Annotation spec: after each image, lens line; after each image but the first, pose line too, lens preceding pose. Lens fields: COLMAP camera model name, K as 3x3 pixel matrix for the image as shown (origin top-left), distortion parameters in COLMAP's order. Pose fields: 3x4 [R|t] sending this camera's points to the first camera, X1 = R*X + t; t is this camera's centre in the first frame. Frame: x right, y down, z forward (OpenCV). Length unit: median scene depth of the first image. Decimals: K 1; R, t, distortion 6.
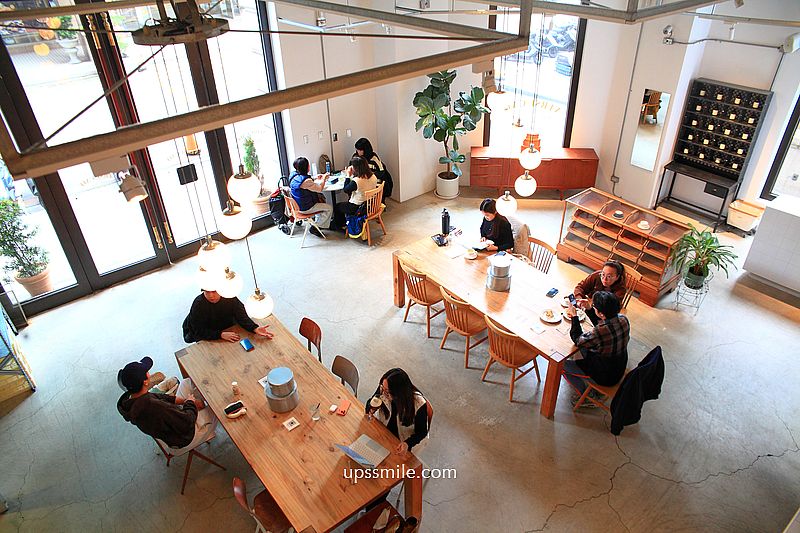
lens RADIAL K [[555.3, 0, 400.0], [0, 555.3, 266.5], [0, 0, 1]] dist [-0.108354, 0.103758]
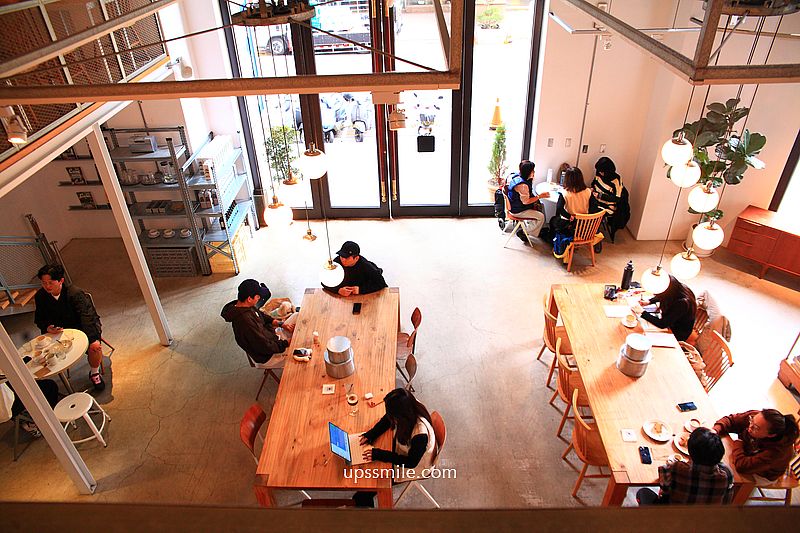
lens RADIAL K [[548.4, 0, 398.9], [0, 548.4, 277.4], [0, 0, 1]] dist [-0.103386, 0.063787]
pose [[0.762561, 0.376449, -0.526106, 0.265882], [-0.349459, 0.924092, 0.154702, -0.087652], [0.544408, 0.065883, 0.836229, 0.120903]]
